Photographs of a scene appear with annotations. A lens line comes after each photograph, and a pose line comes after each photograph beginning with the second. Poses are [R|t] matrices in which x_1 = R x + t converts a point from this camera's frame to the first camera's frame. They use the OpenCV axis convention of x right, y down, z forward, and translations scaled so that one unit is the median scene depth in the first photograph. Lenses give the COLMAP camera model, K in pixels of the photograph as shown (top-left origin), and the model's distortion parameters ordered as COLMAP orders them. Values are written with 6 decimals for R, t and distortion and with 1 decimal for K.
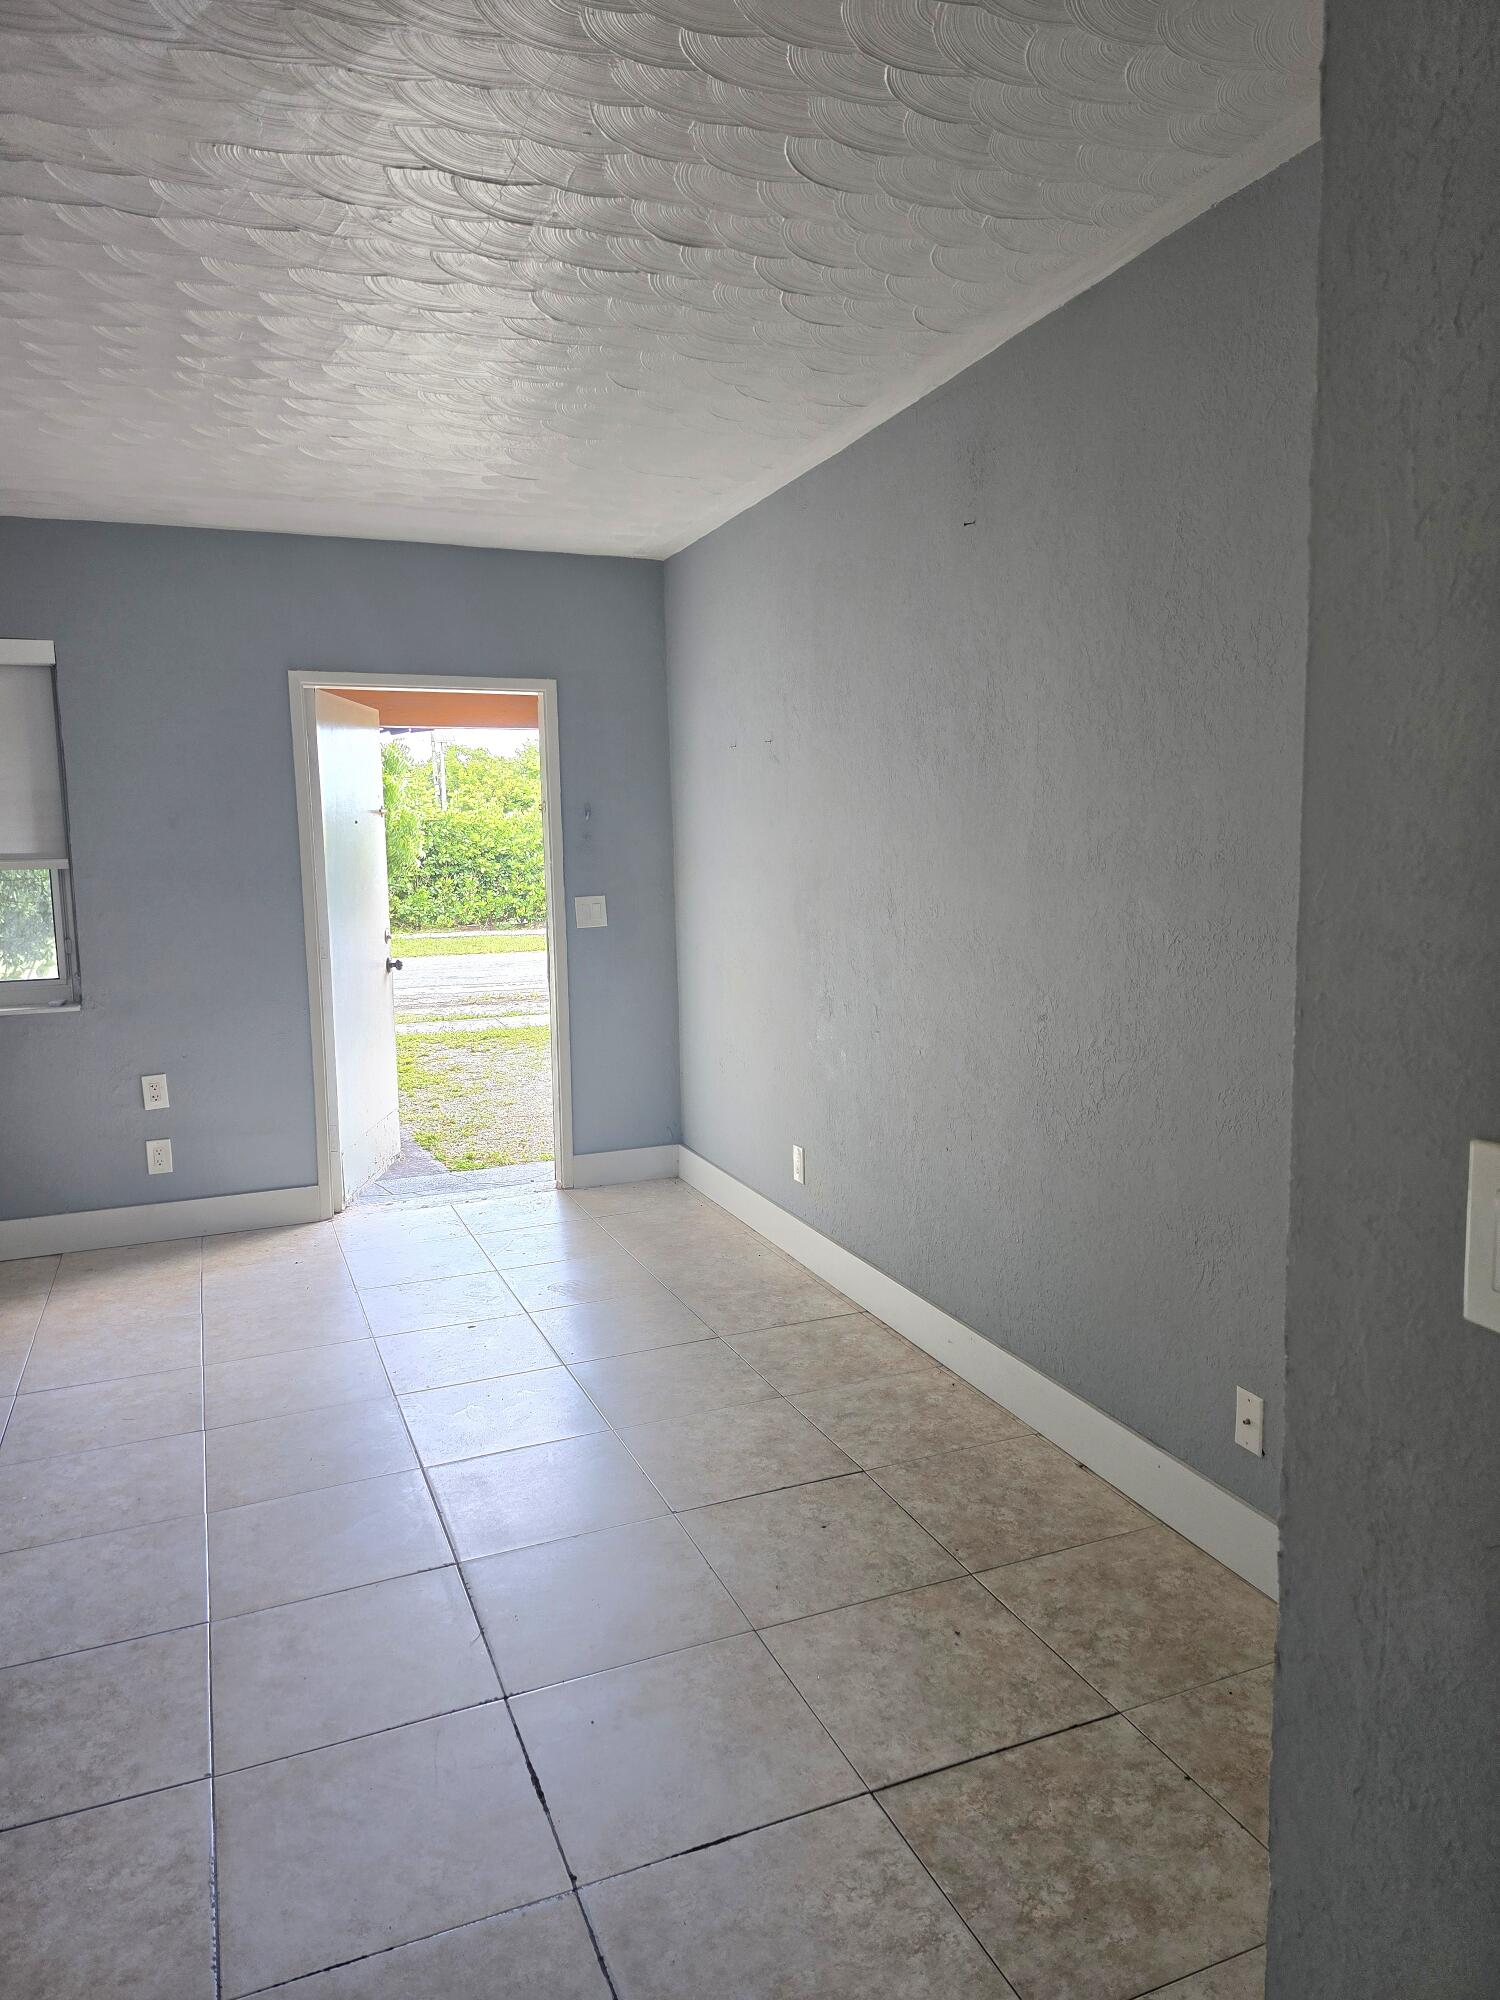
lens RADIAL K [[1341.0, 0, 753.8], [0, 1341.0, 989.4], [0, 0, 1]] dist [0.046749, -0.045793]
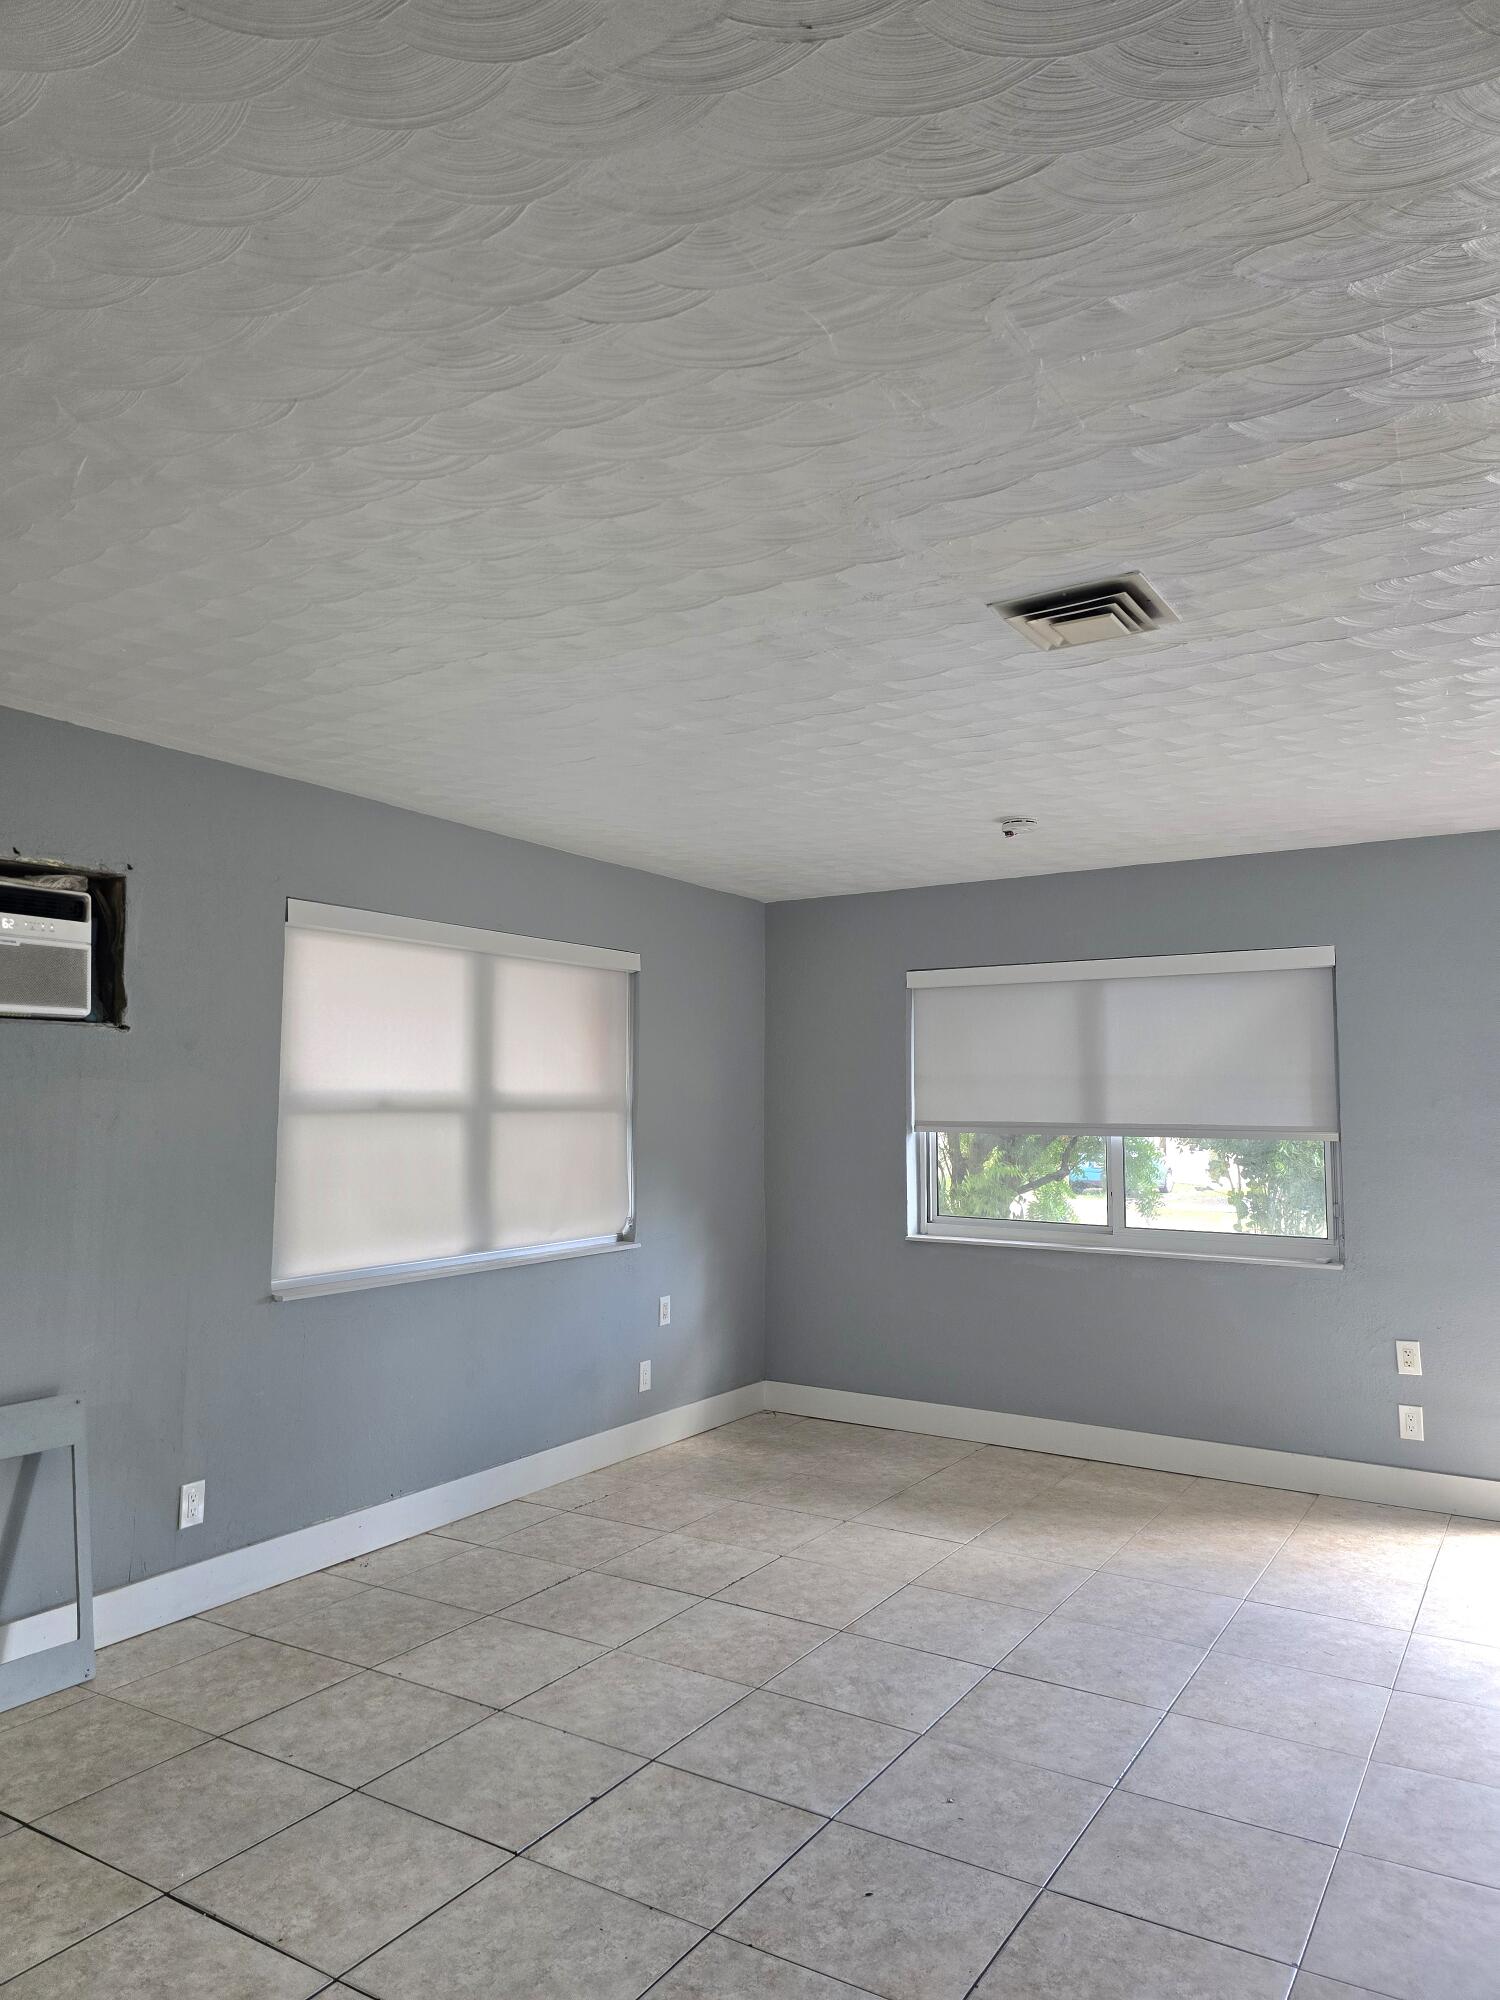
lens RADIAL K [[1341.0, 0, 755.7], [0, 1341.0, 999.4], [0, 0, 1]] dist [0.046749, -0.045793]
pose [[0.590533, -0.039978, -0.806023, 0.189369], [-0.112675, 0.984905, -0.131402, -0.004551], [0.799109, 0.168415, 0.577115, -0.093793]]
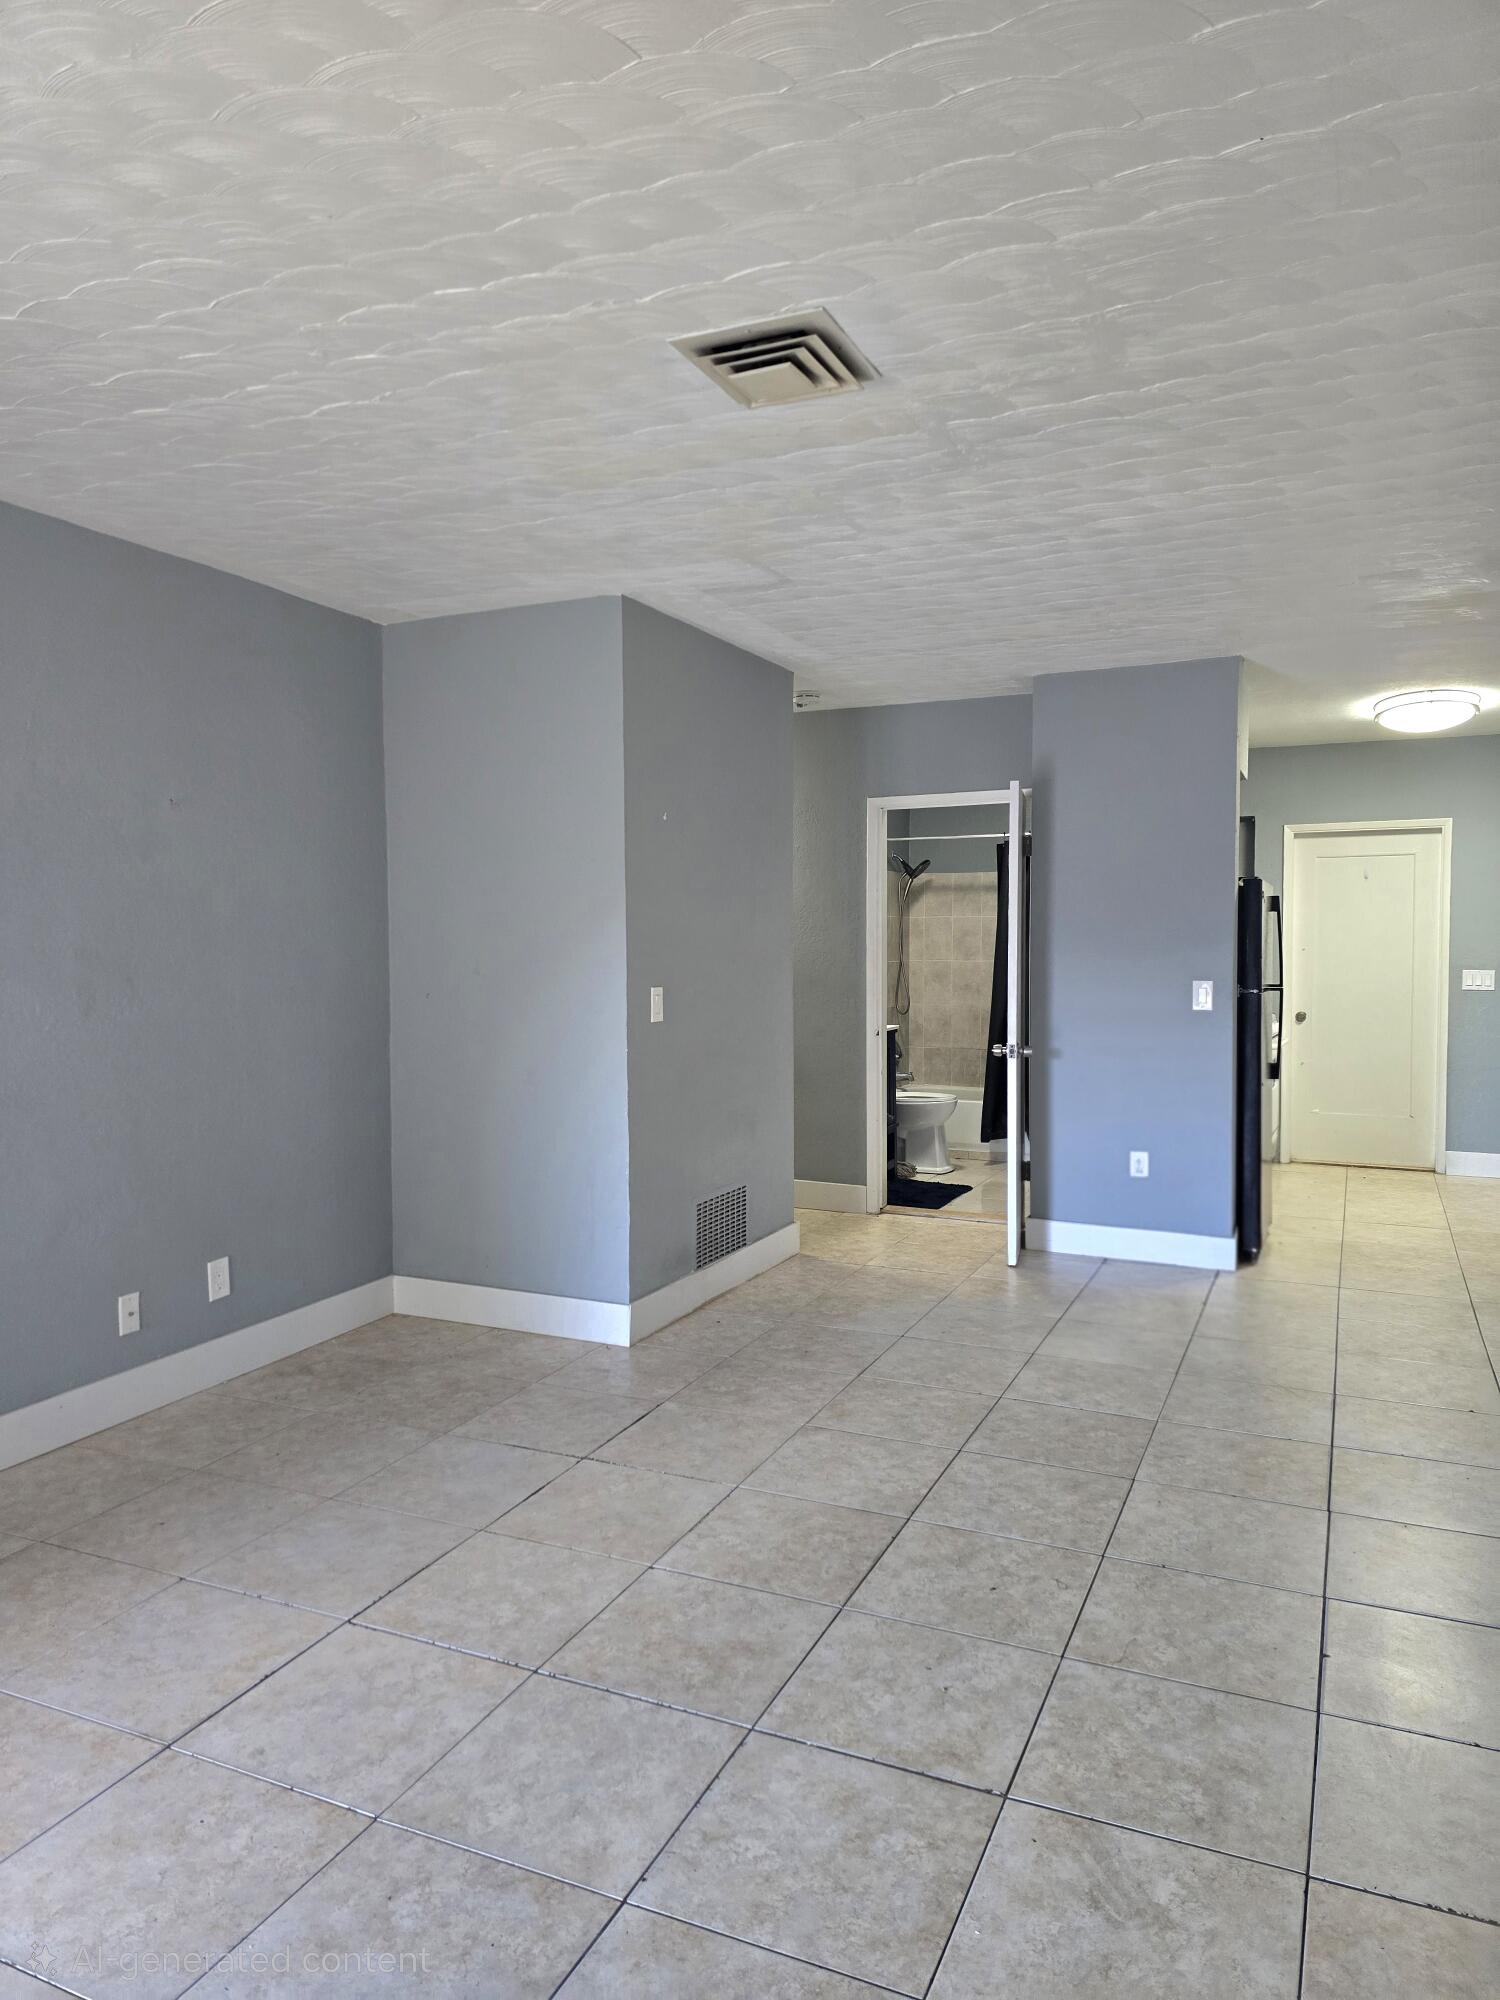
lens RADIAL K [[1341.0, 0, 747.8], [0, 1341.0, 999.2], [0, 0, 1]] dist [0.046749, -0.045793]
pose [[-0.680283, -0.011886, 0.732853, -1.075419], [0.102710, 0.988457, 0.111373, -0.117020], [-0.725717, 0.151037, -0.671210, 1.276882]]
